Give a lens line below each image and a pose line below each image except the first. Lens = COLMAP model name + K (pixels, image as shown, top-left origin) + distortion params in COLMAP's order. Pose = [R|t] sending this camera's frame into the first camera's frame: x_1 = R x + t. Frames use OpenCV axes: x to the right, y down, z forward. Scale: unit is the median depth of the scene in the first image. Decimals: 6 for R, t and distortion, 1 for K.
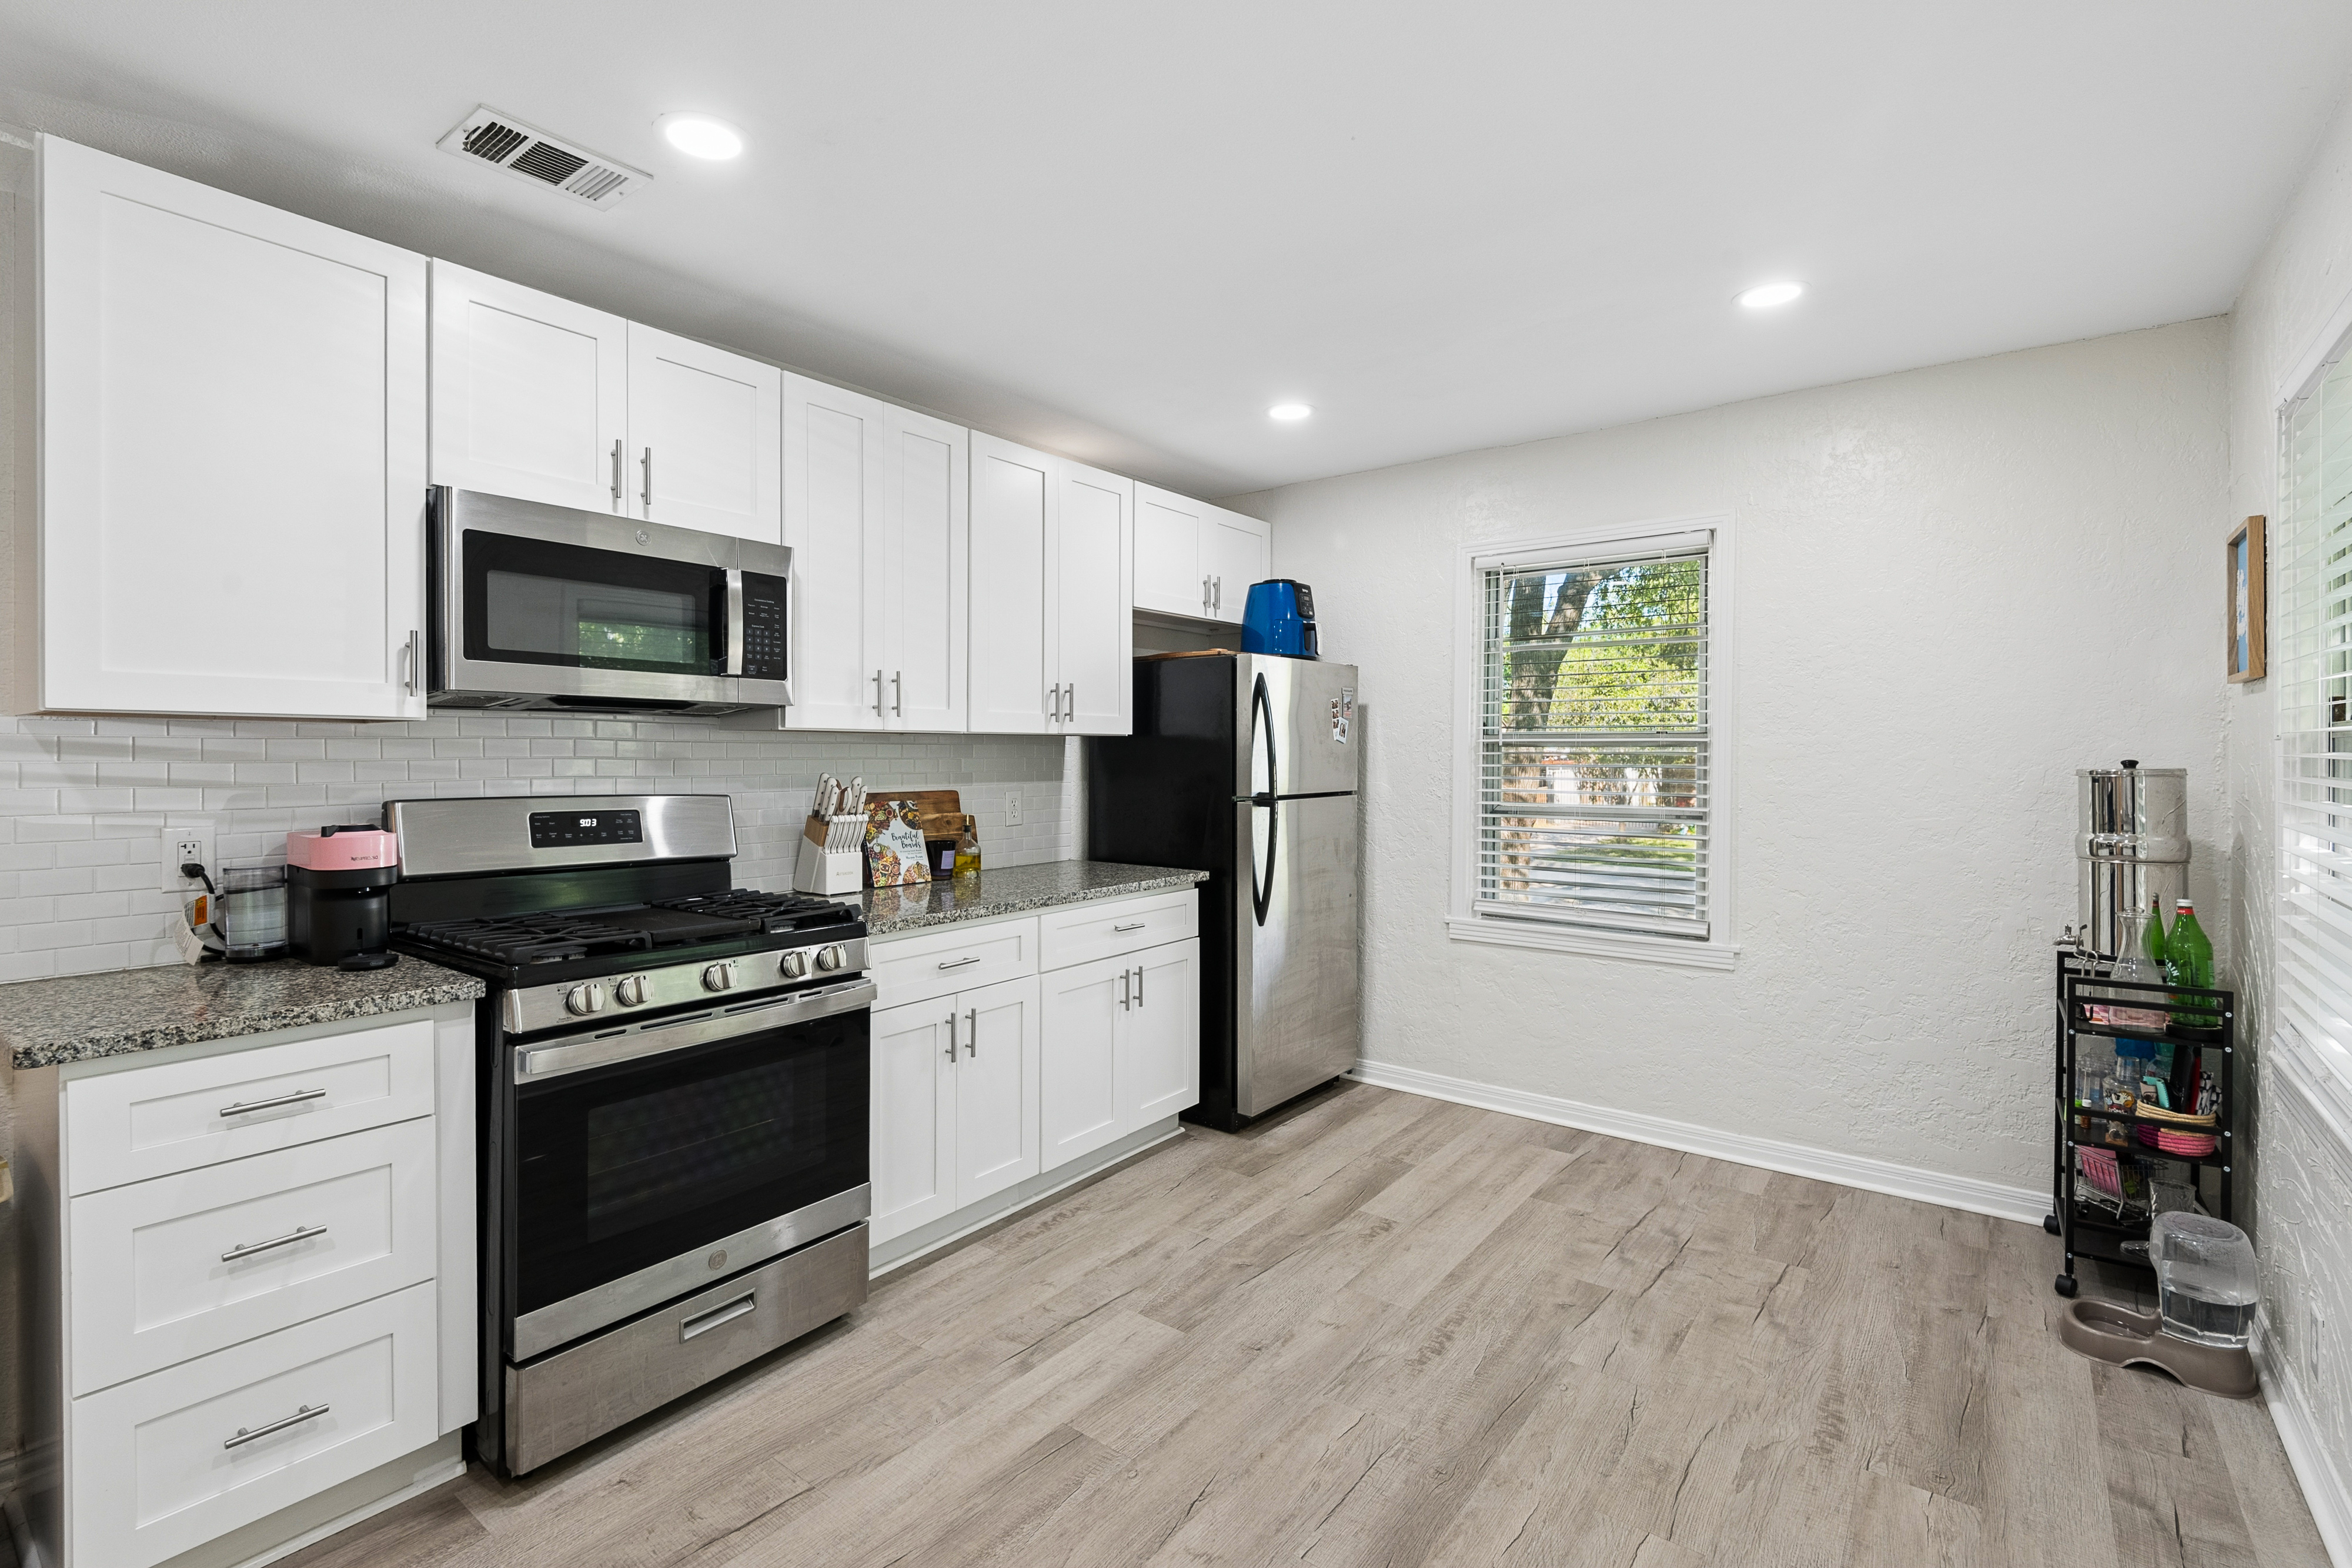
lens RADIAL K [[1067.2, 0, 1172.9], [0, 1067.2, 767.4], [0, 0, 1]] dist [0.034684, -0.022781]
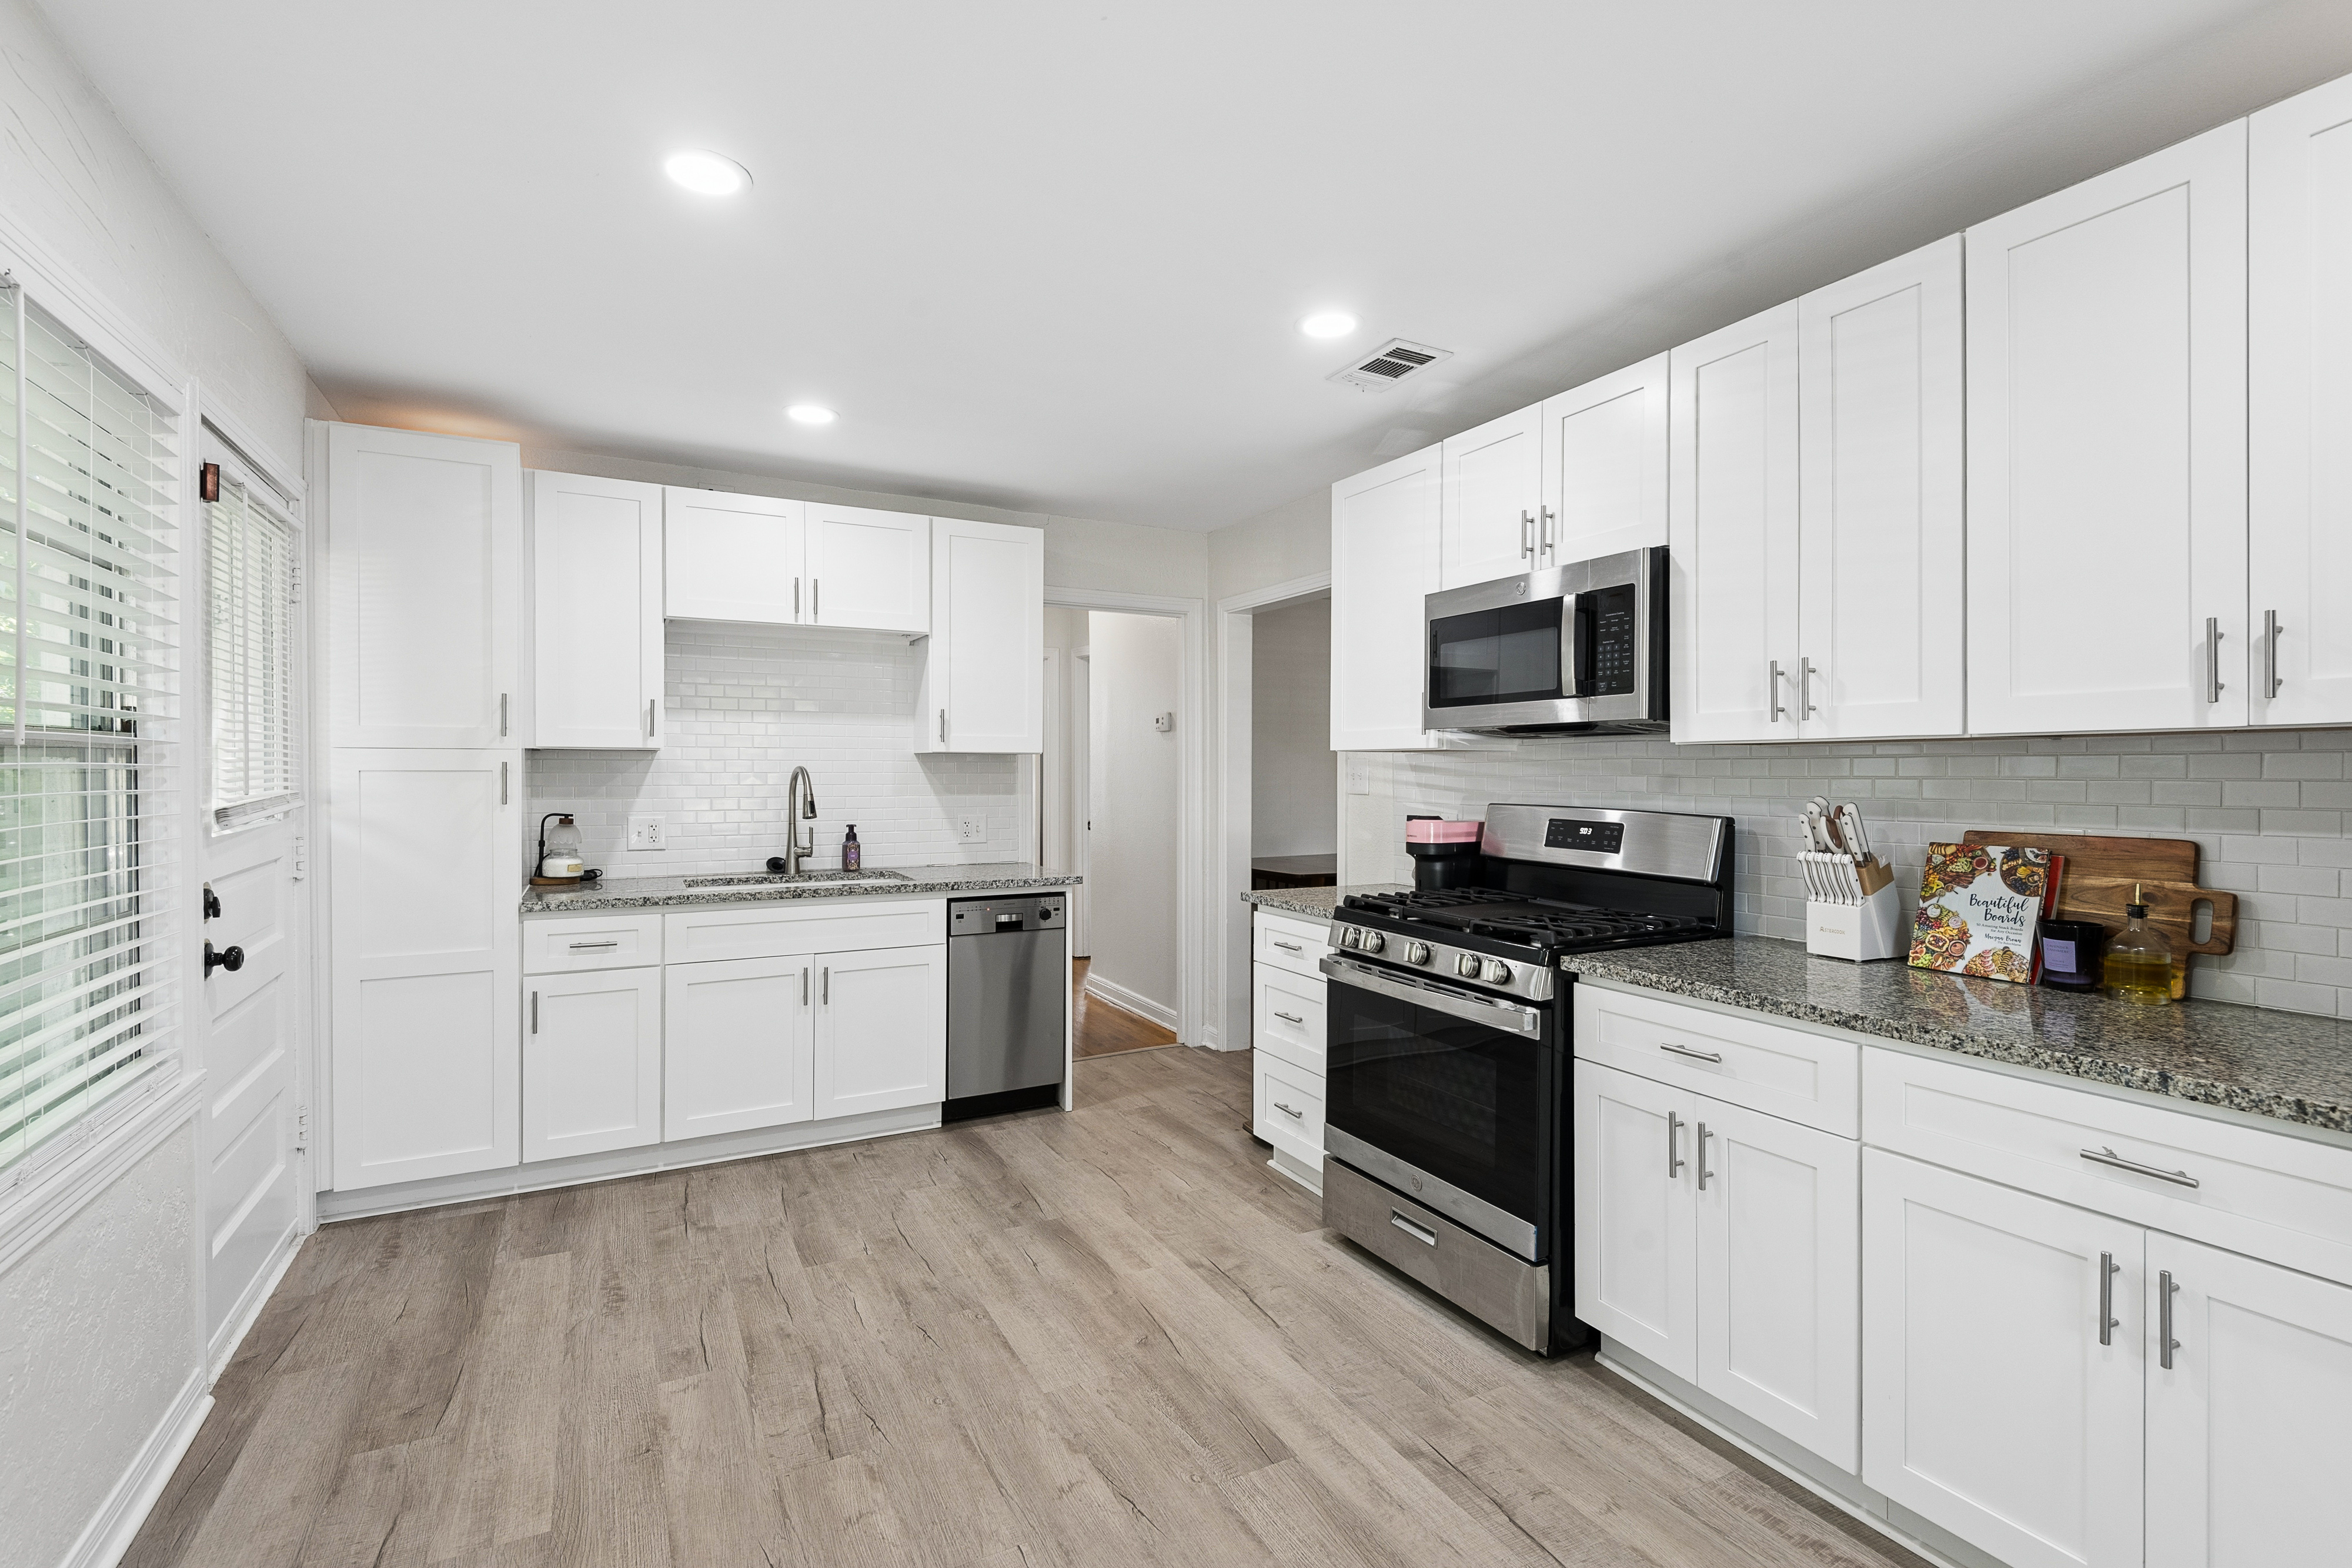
lens RADIAL K [[1083.1, 0, 1188.4], [0, 1083.1, 779.0], [0, 0, 1]] dist [0.037762, -0.024245]
pose [[-0.412075, 0.005969, -0.911131, 0.607426], [-0.012541, 0.999847, 0.012222, -0.011697], [0.911064, 0.016463, -0.411937, 0.946735]]
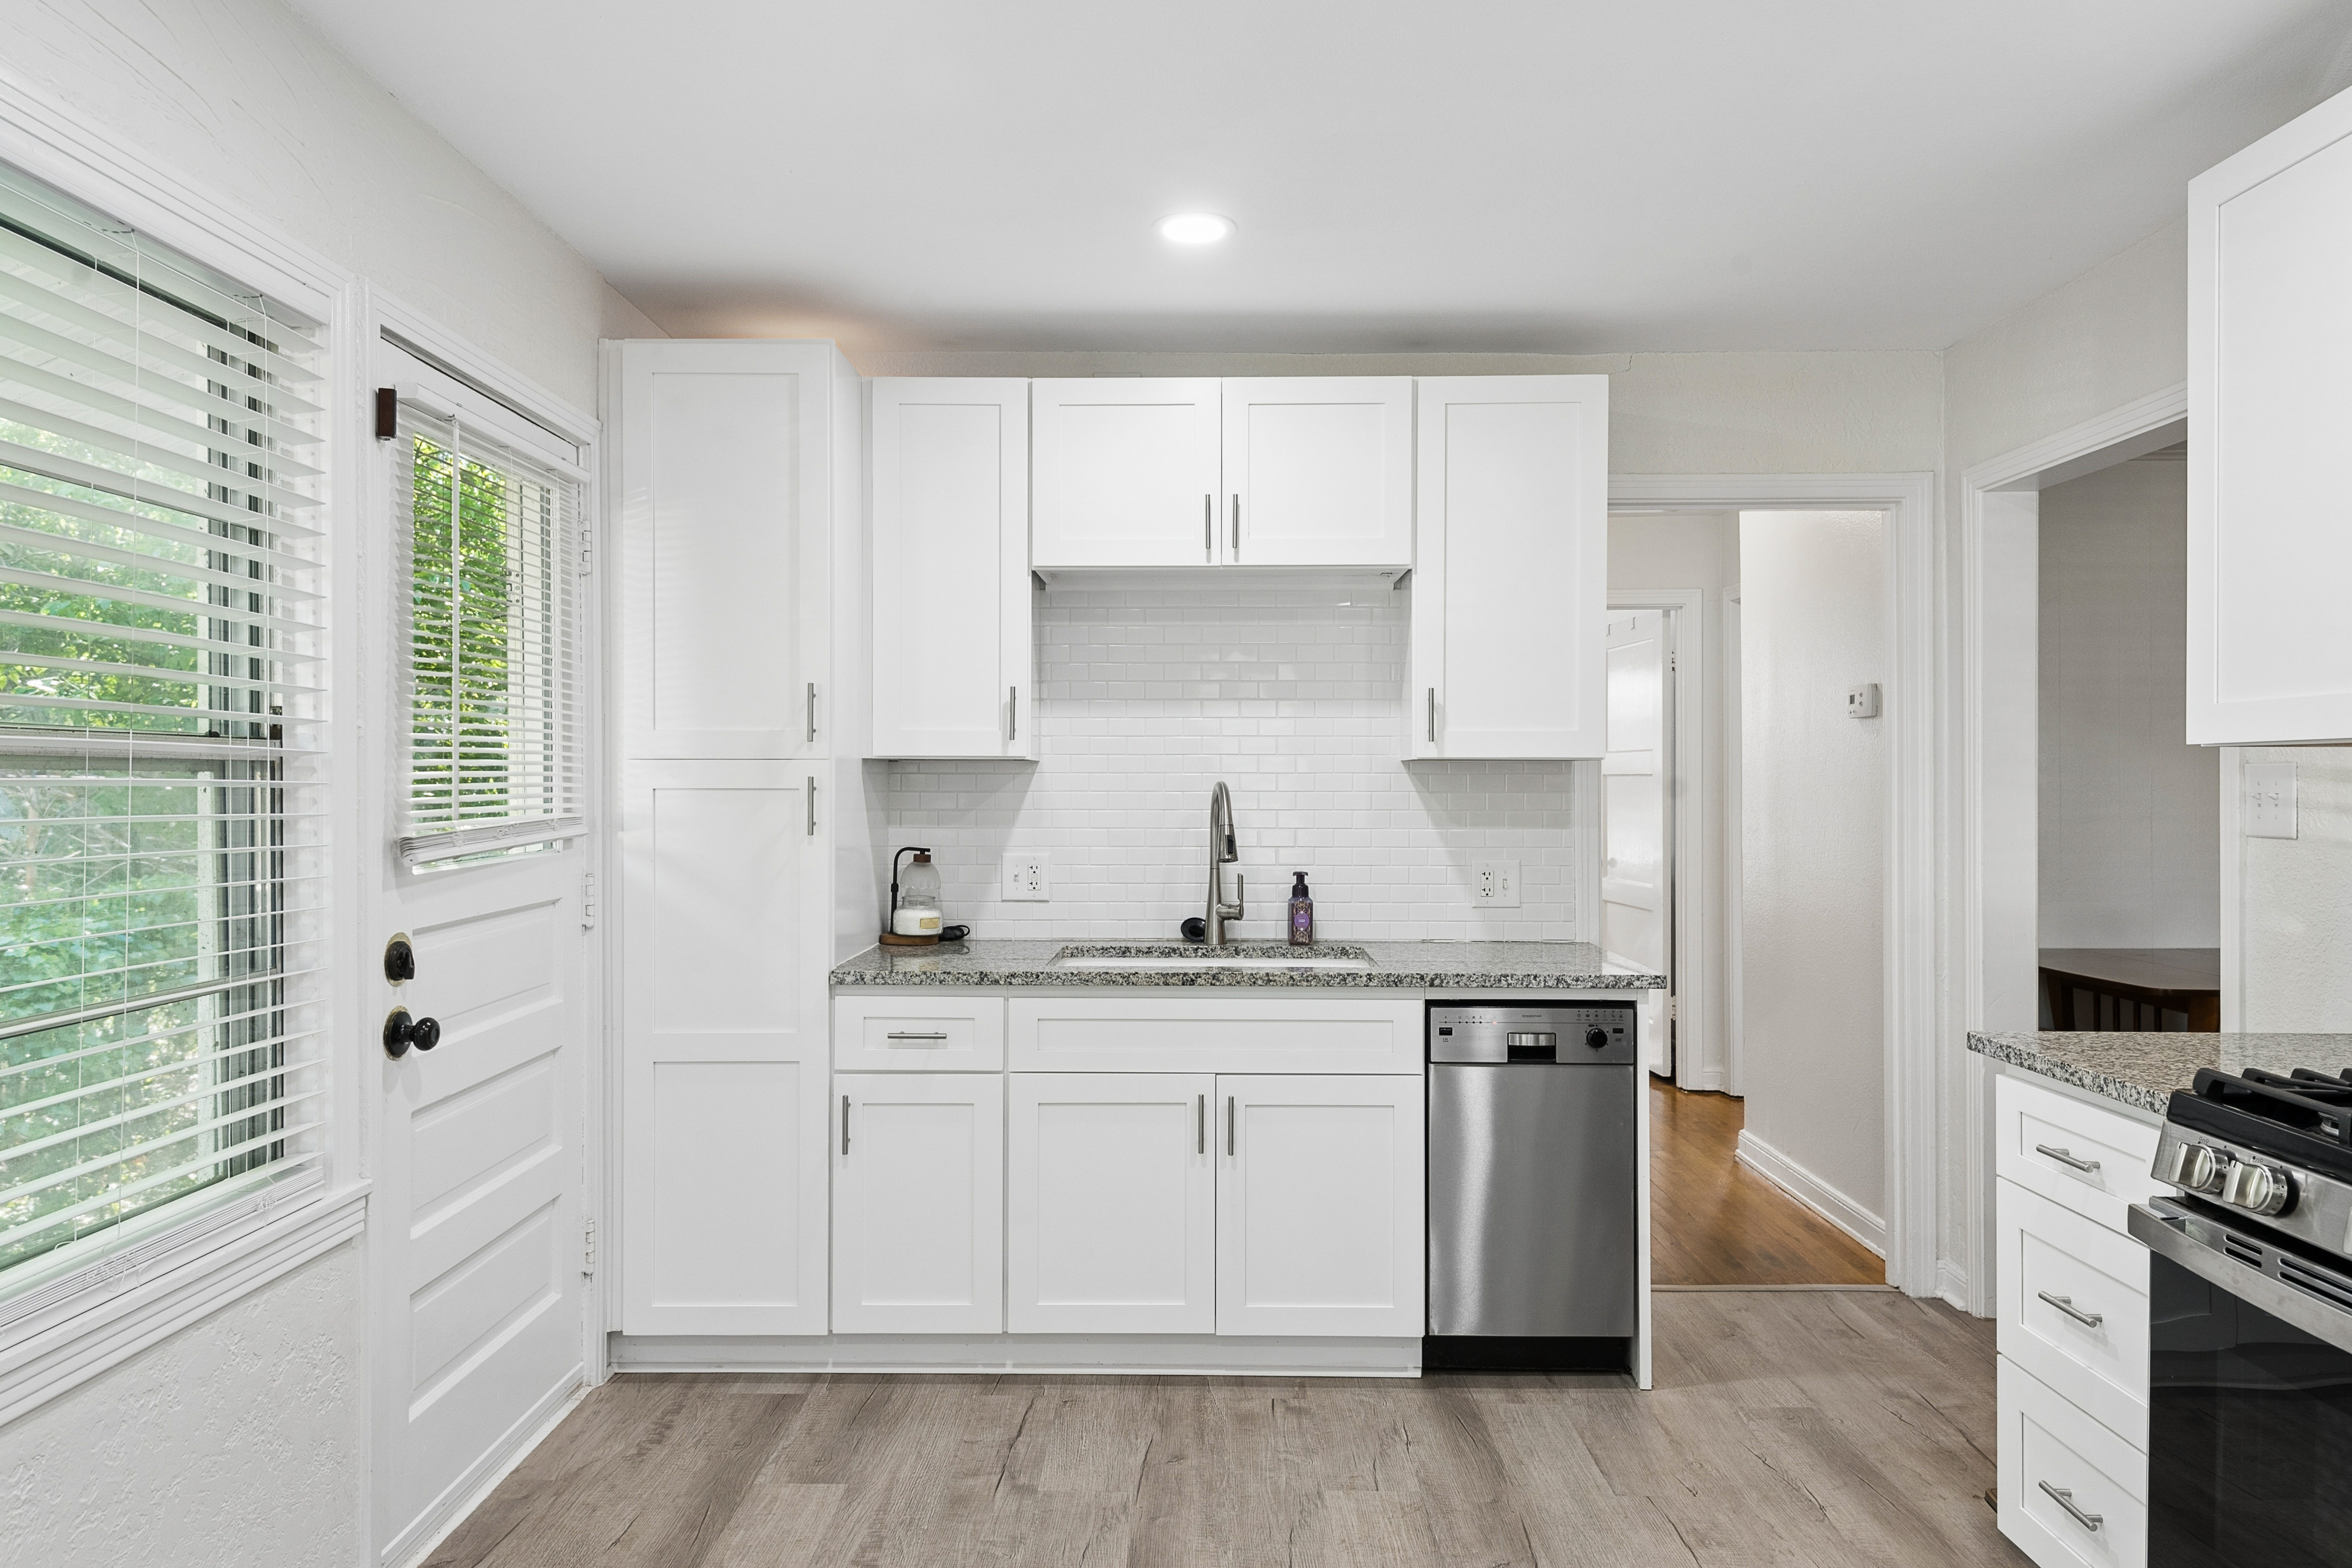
lens RADIAL K [[1509.8, 0, 1177.5], [0, 1509.8, 785.0], [0, 0, 1]] dist [0.046026, -0.036357]
pose [[-0.799368, -0.002332, -0.600837, 0.338402], [-0.008330, 0.999939, 0.007200, -0.010990], [0.600783, 0.010761, -0.799339, 0.915679]]
